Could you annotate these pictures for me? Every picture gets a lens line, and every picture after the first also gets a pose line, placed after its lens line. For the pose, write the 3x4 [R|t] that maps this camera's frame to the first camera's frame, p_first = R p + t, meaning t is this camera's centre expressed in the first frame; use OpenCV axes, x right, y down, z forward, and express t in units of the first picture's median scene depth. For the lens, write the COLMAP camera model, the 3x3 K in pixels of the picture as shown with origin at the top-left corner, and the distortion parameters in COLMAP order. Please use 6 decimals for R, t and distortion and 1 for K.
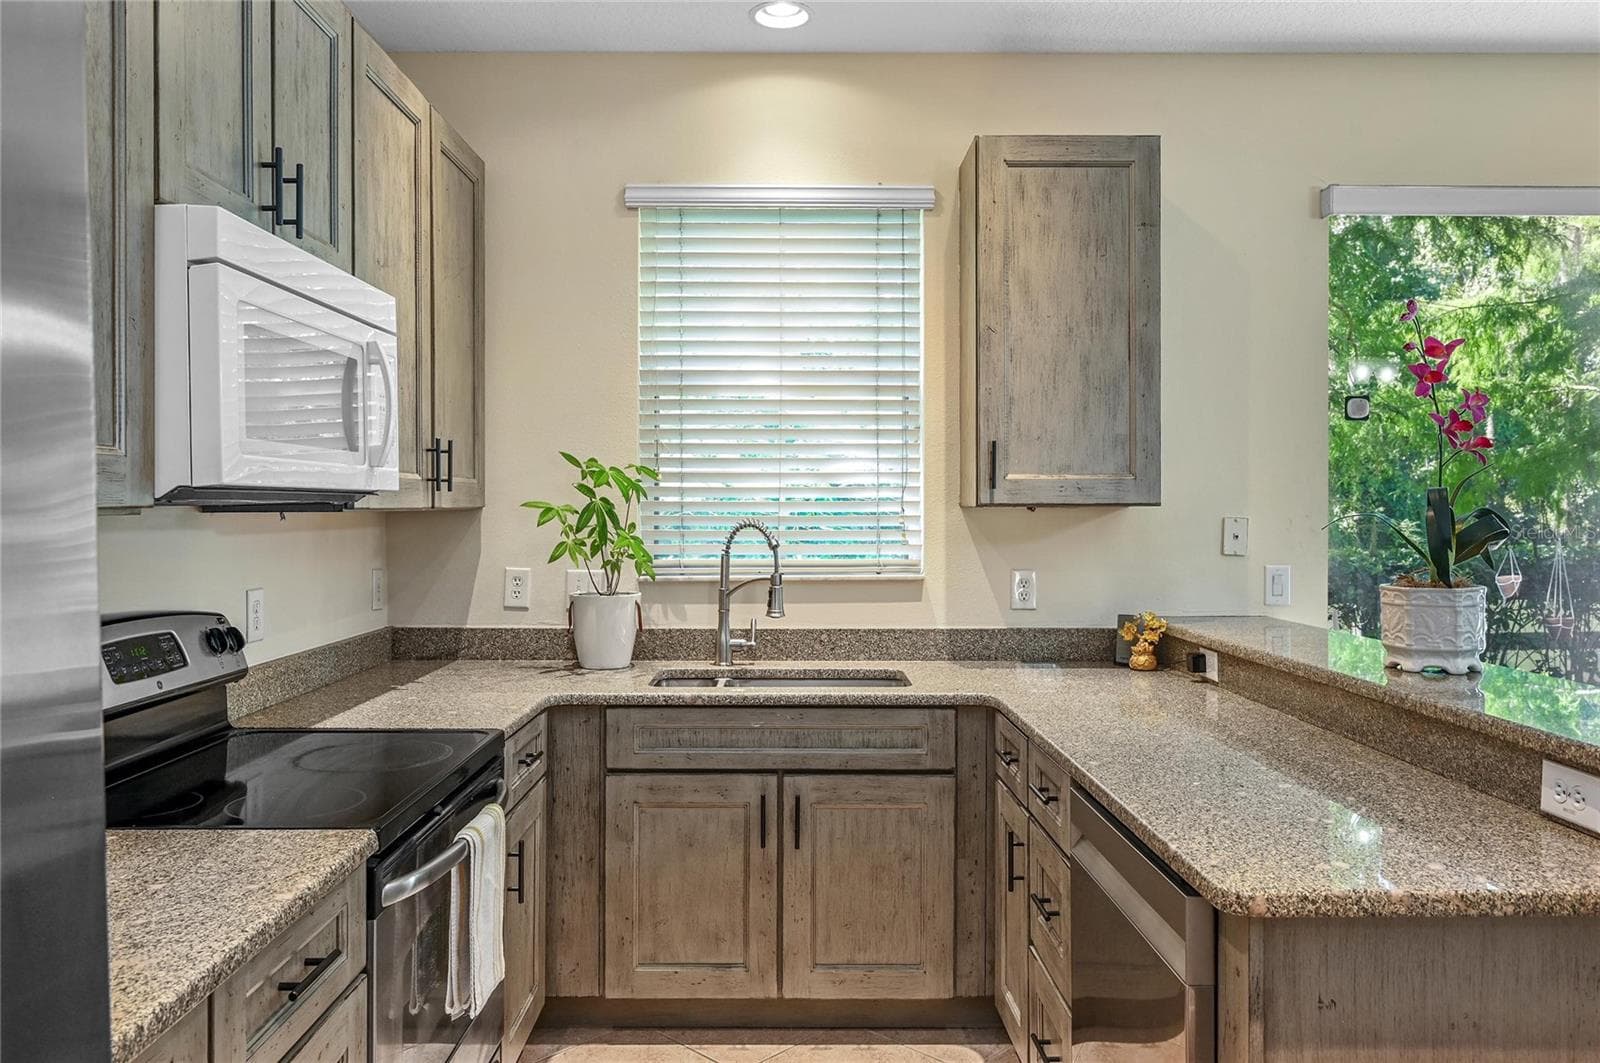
lens RADIAL K [[1125.0, 0, 796.2], [0, 1125.0, 505.4], [0, 0, 1]] dist [-0.002410, 0.003014]
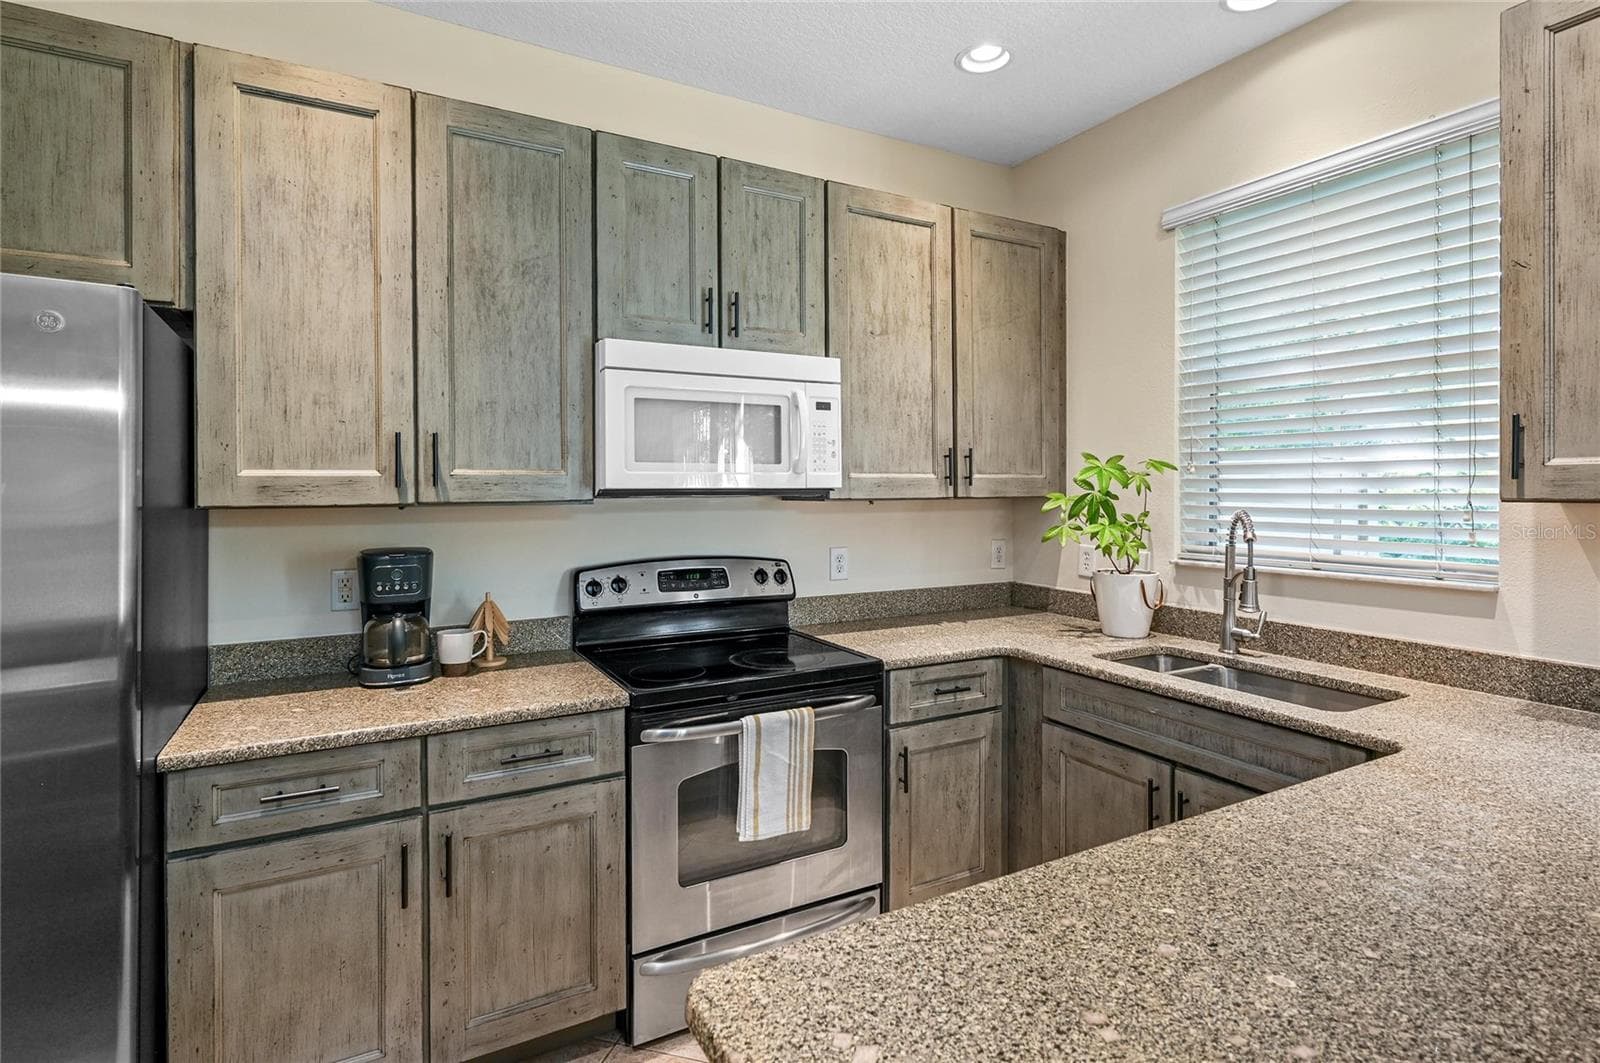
lens RADIAL K [[787.8, 0, 811.7], [0, 787.8, 489.6], [0, 0, 1]] dist [0.002831, -0.000322]
pose [[0.490783, 0.001852, -0.871280, 0.395498], [0.002038, 0.999993, 0.003273, -0.010222], [0.871279, -0.003383, 0.490776, 0.331717]]
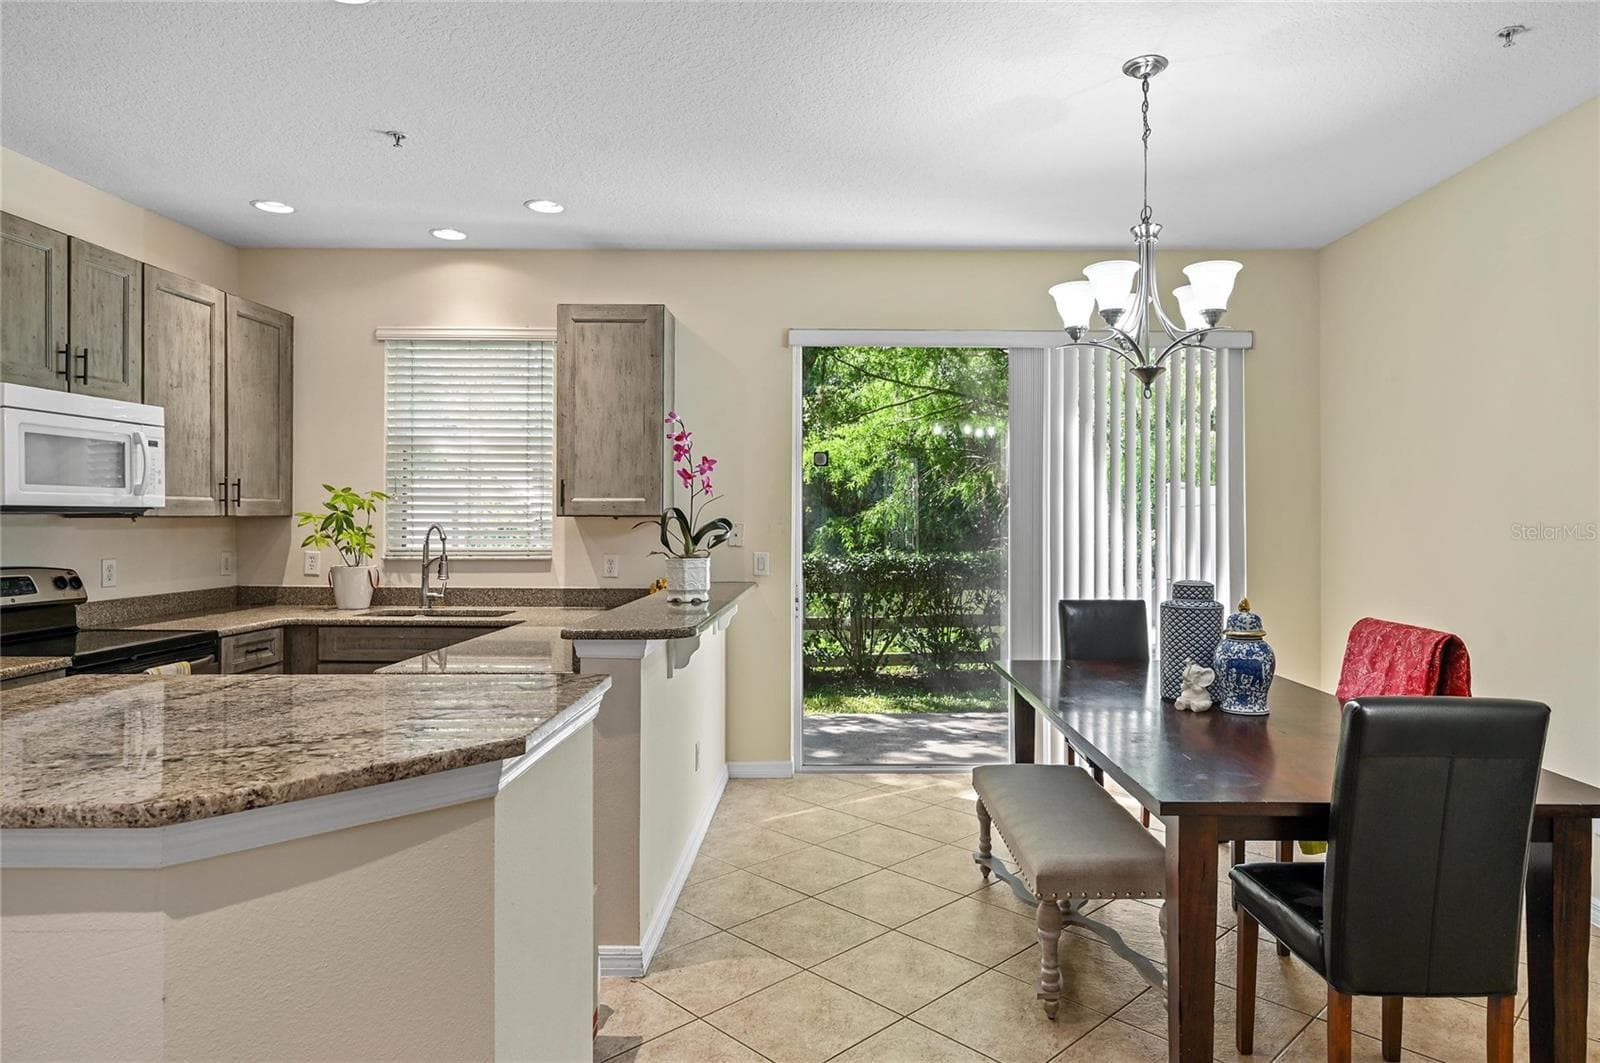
lens RADIAL K [[925.3, 0, 829.1], [0, 925.3, 512.5], [0, 0, 1]] dist [-0.005706, -0.000903]
pose [[0.999990, 0.004435, -0.000871, 0.583153], [-0.004438, 0.999984, -0.003392, -0.002369], [0.000856, 0.003395, 0.999994, -0.433314]]
